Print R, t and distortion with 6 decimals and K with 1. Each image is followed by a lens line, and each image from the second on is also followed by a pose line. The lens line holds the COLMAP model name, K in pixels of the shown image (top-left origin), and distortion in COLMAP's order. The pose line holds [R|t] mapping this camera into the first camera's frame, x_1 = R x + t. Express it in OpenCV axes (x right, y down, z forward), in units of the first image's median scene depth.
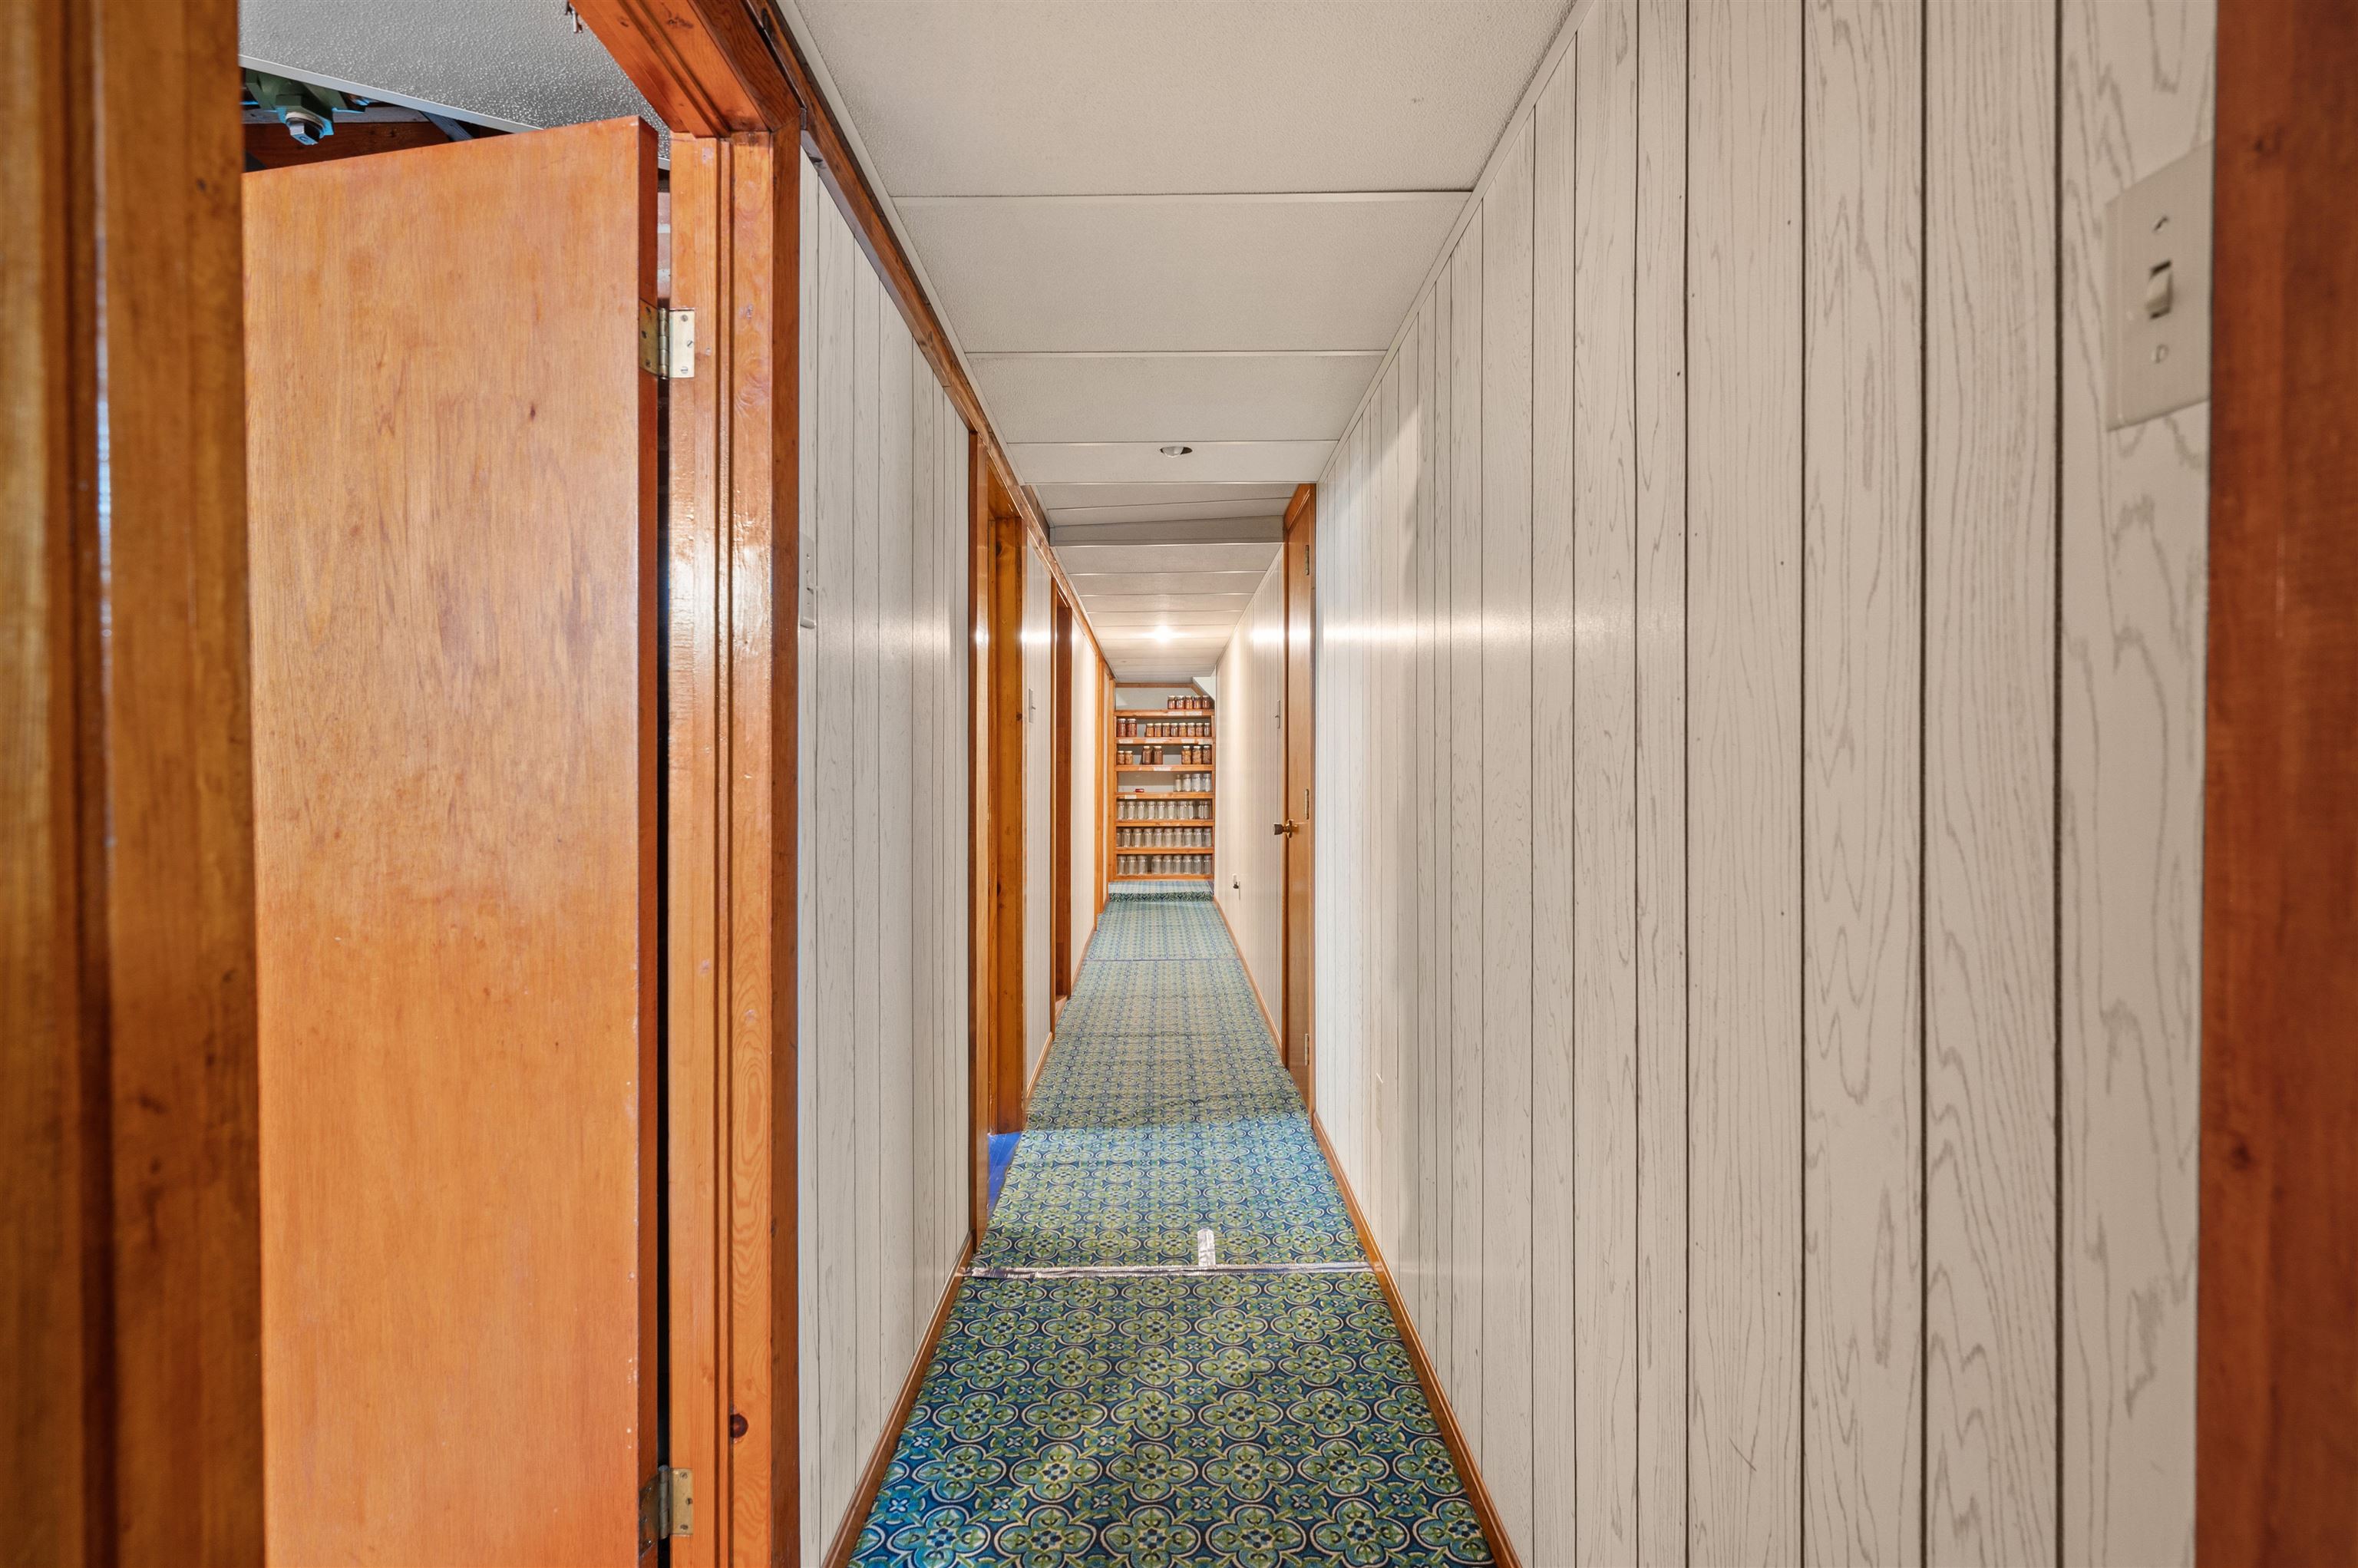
lens RADIAL K [[1067.9, 0, 1173.4], [0, 1067.9, 764.4], [0, 0, 1]] dist [0.003134, 0.000387]
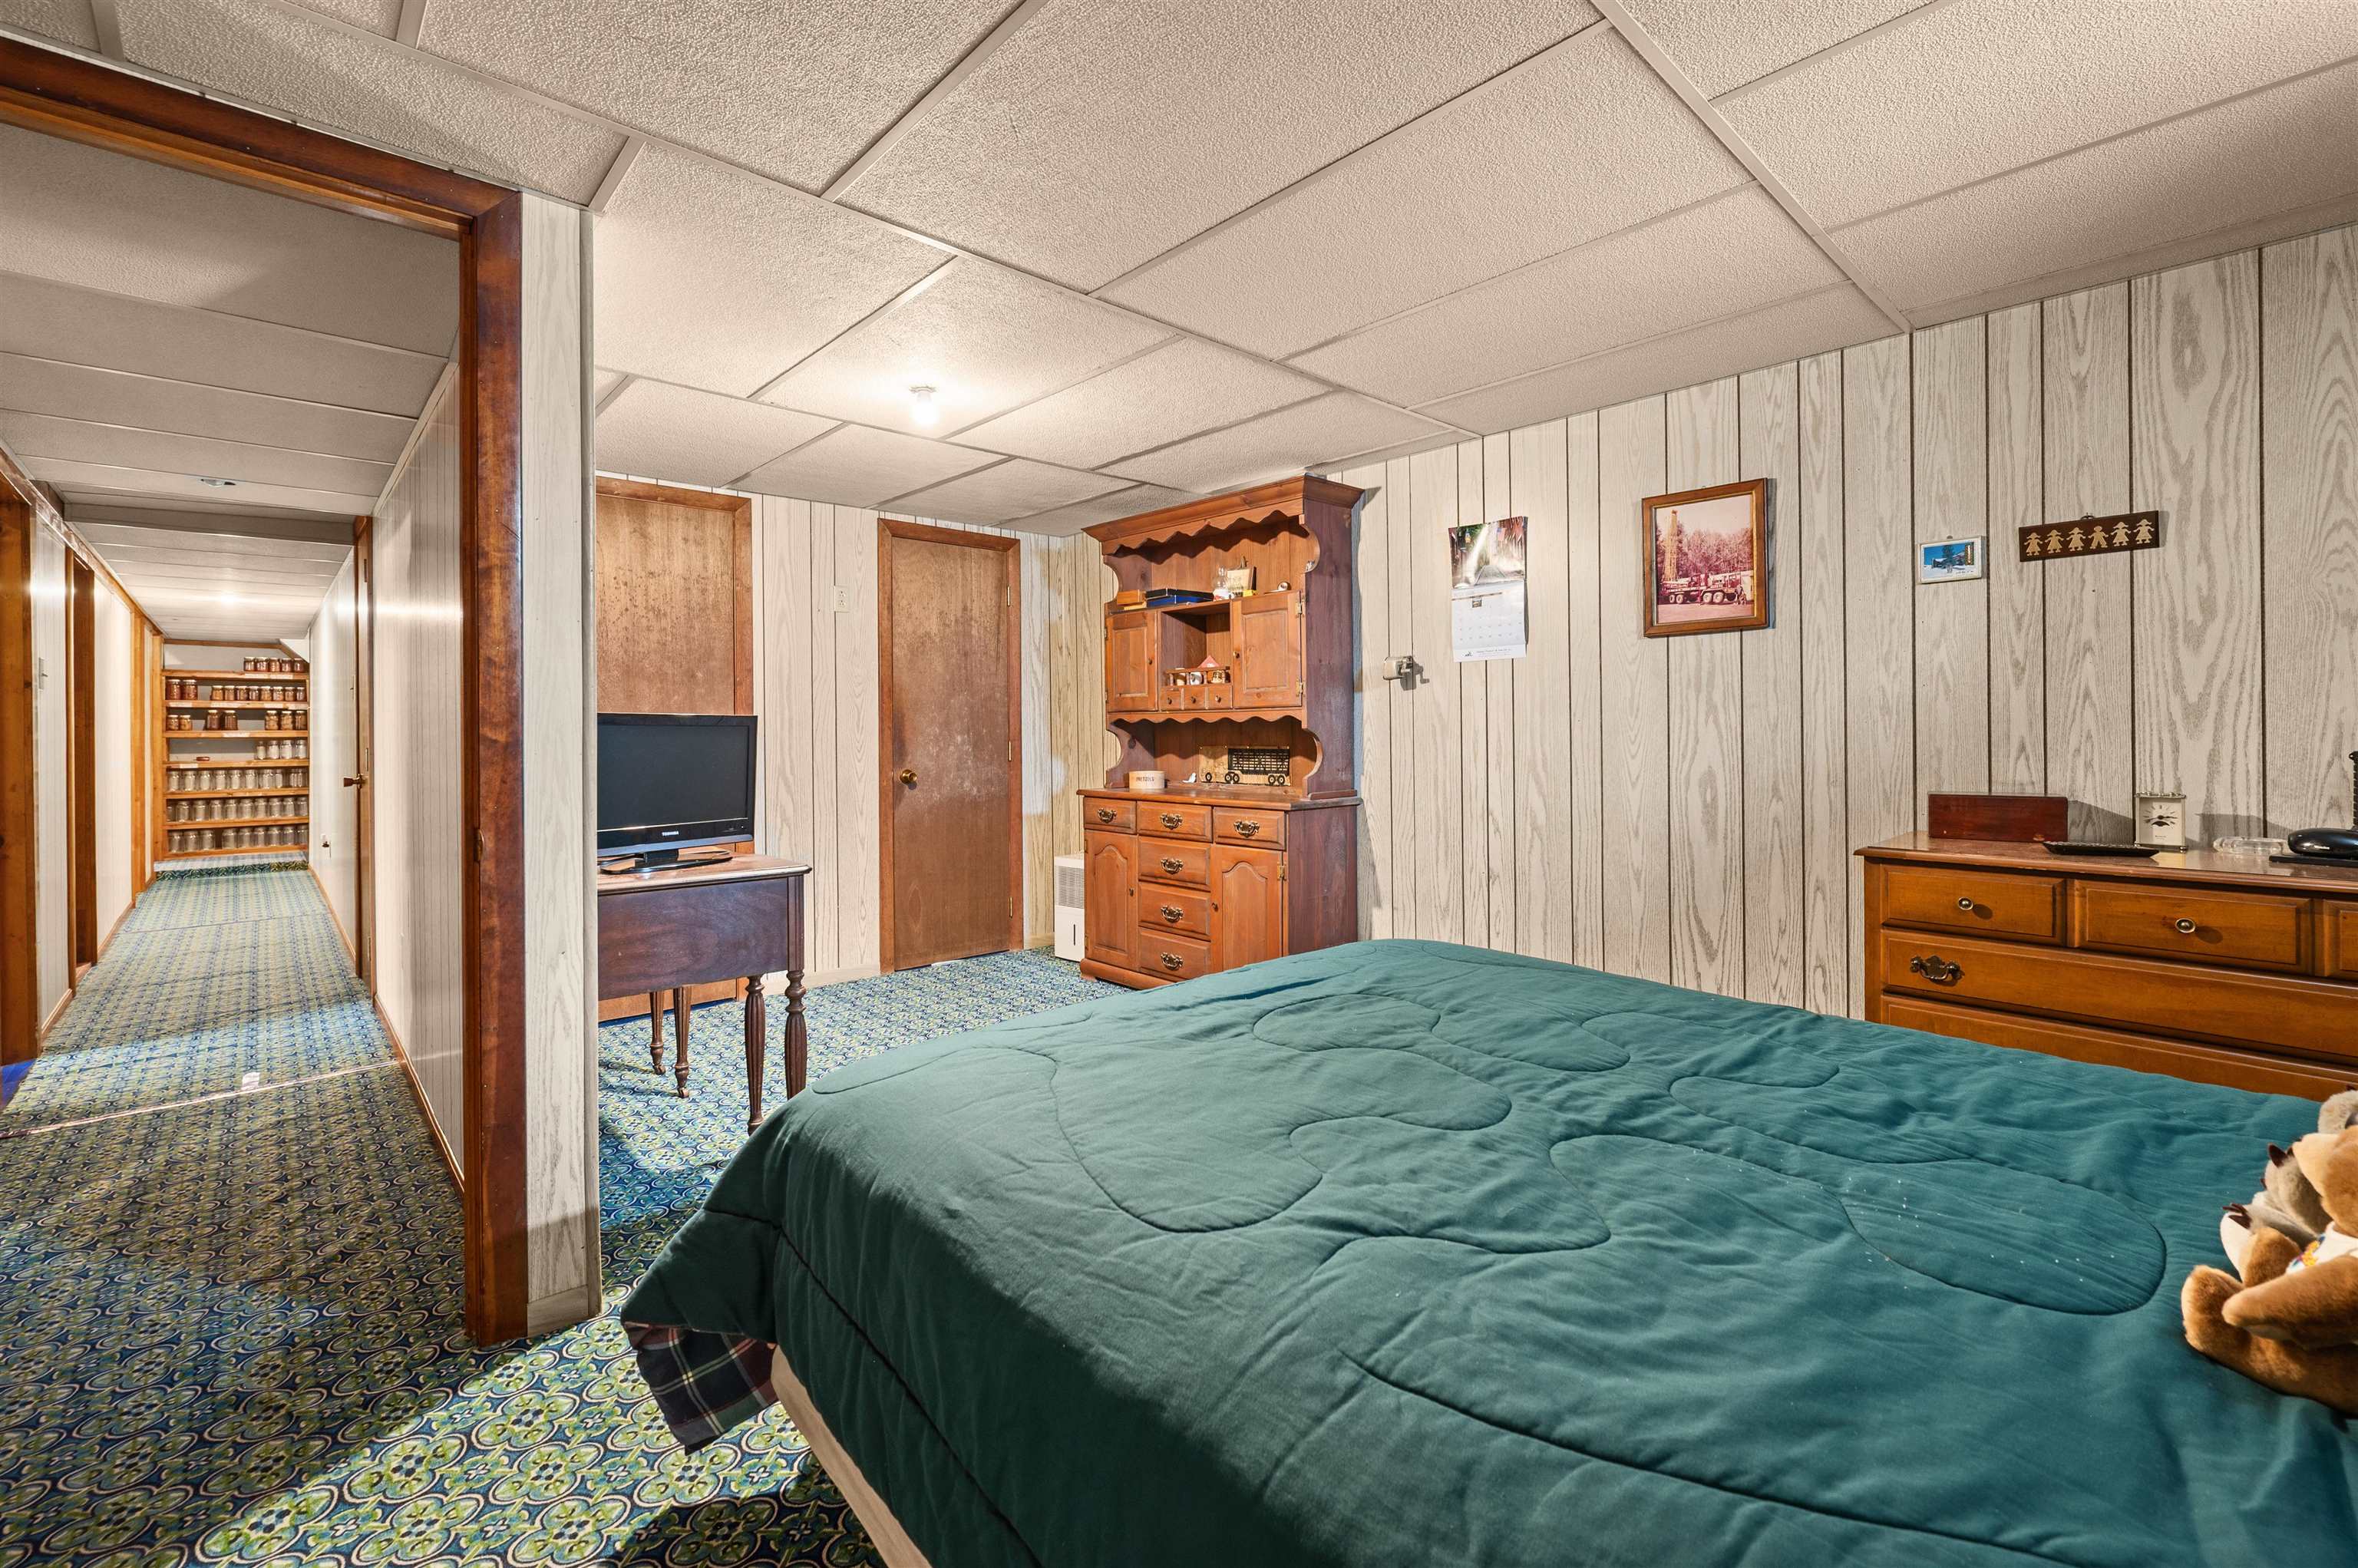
lens RADIAL K [[997.3, 0, 1182.3], [0, 997.3, 734.8], [0, 0, 1]] dist [-0.001113, 0.000468]
pose [[0.740076, -0.007197, 0.672484, 0.015887], [0.004342, 0.999973, 0.005924, 0.002280], [-0.672509, -0.001464, 0.740088, -0.199455]]
